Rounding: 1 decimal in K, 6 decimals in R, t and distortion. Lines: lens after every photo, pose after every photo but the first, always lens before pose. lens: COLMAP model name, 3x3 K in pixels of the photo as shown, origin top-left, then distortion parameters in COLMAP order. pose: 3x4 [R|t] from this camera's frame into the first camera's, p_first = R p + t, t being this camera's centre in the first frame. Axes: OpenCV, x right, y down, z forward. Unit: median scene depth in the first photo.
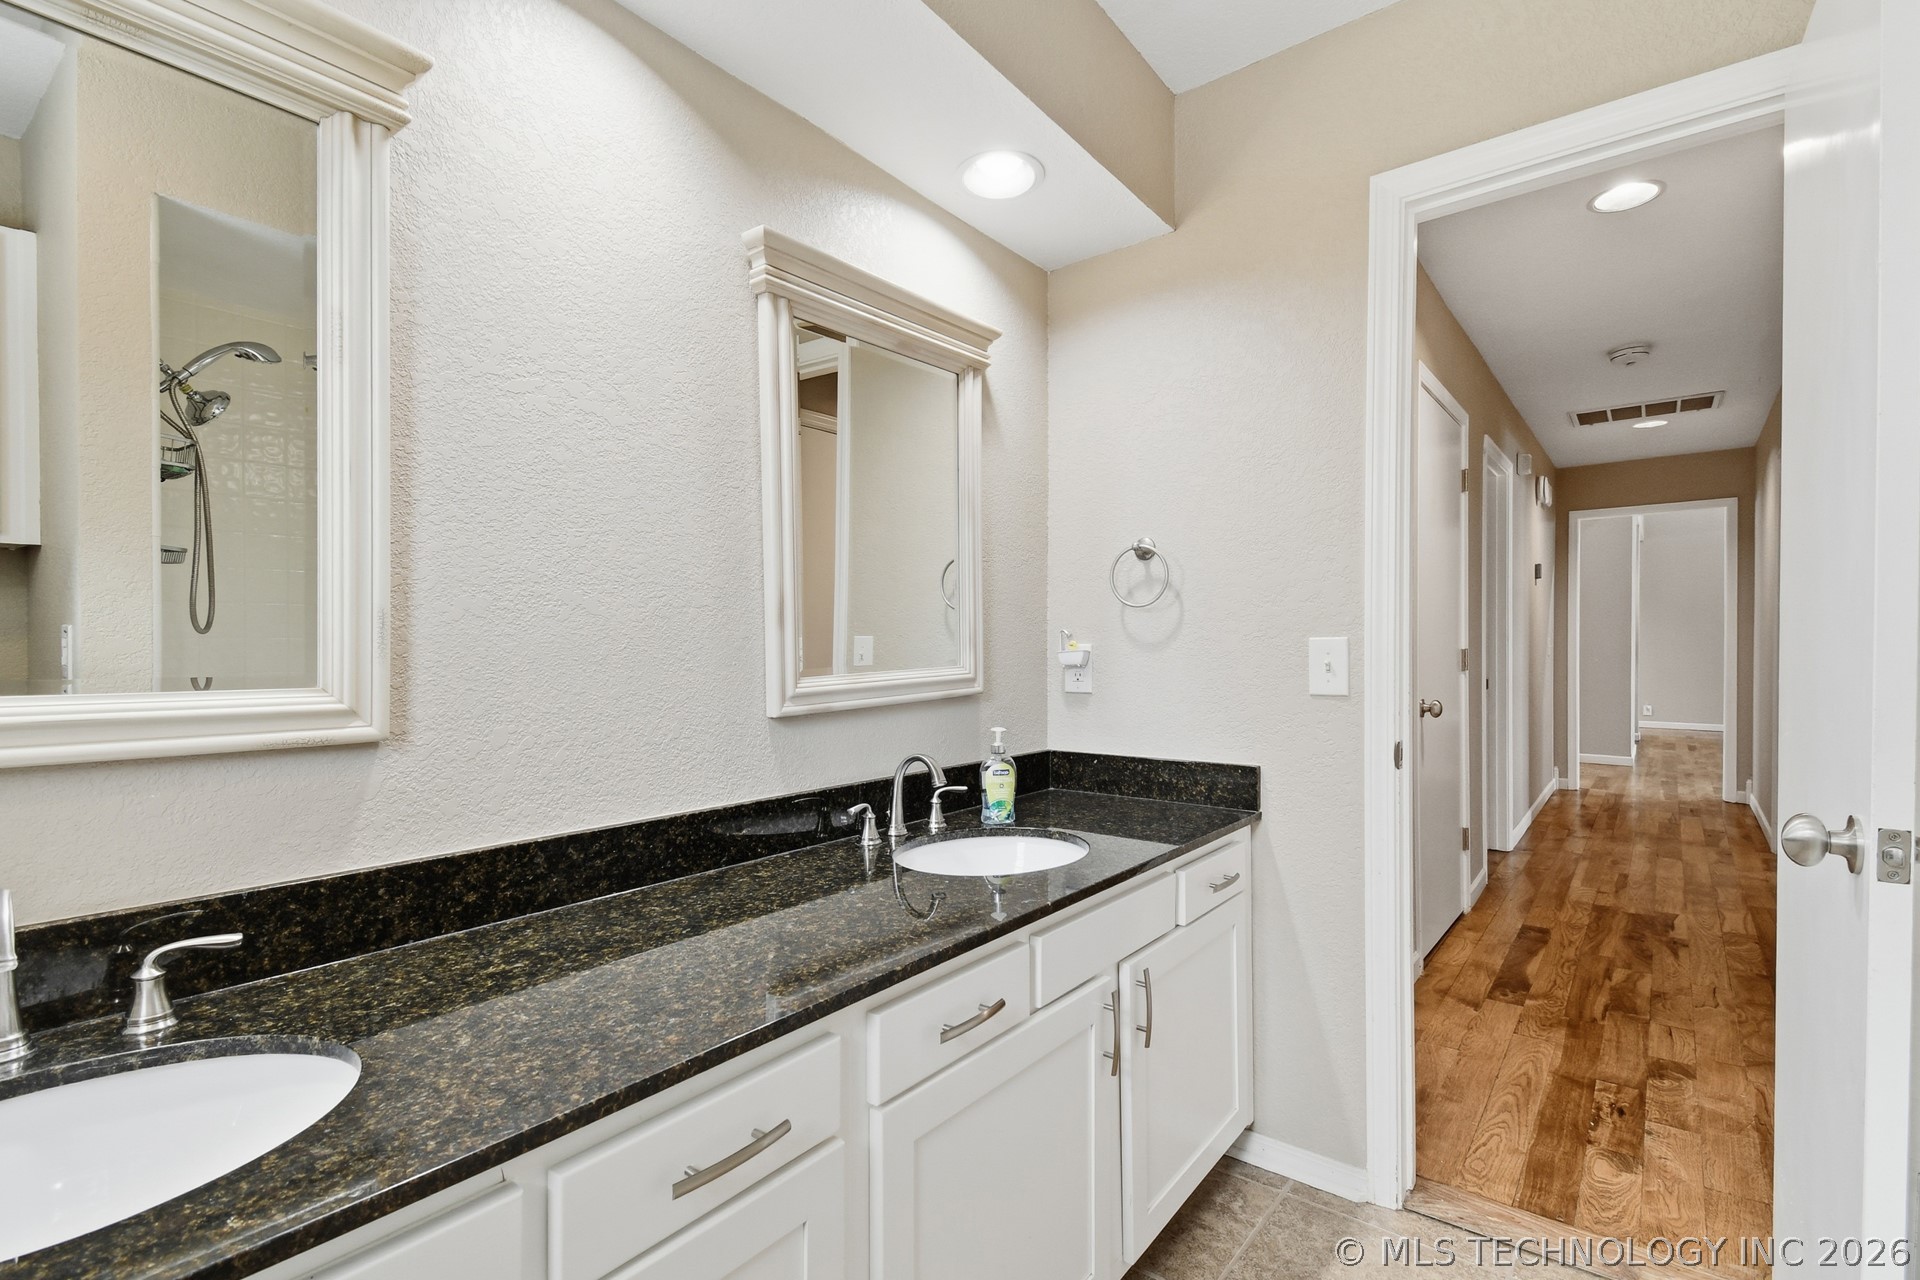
lens RADIAL K [[894.3, 0, 963.3], [0, 894.3, 639.6], [0, 0, 1]] dist [0.035275, -0.036544]
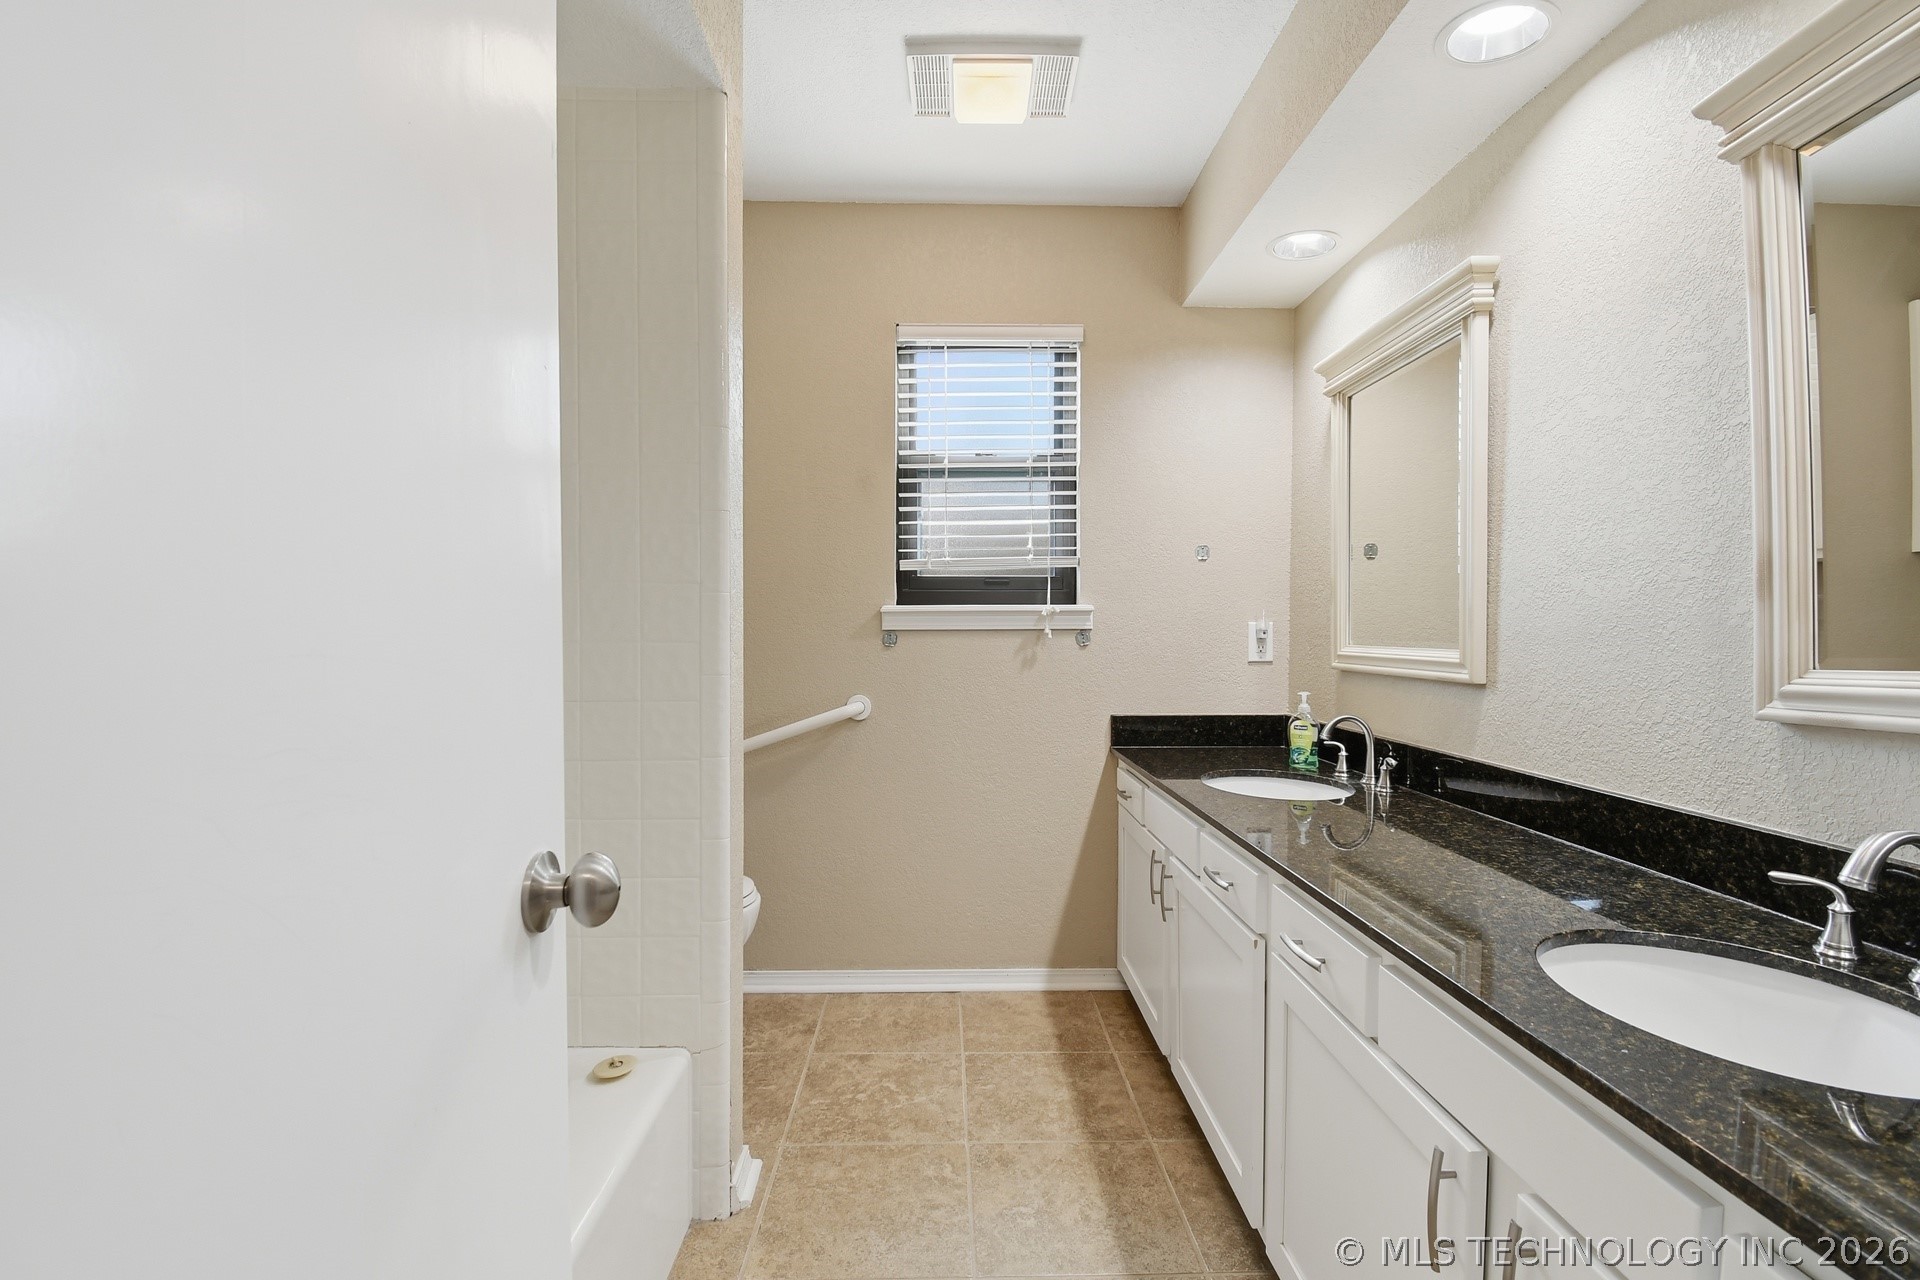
lens RADIAL K [[894.3, 0, 963.3], [0, 894.3, 639.6], [0, 0, 1]] dist [0.035275, -0.036544]
pose [[-0.764491, 0.006106, -0.644606, 1.067096], [0.004118, 0.999981, 0.004588, 0.019304], [0.644621, 0.000853, -0.764502, 1.565545]]
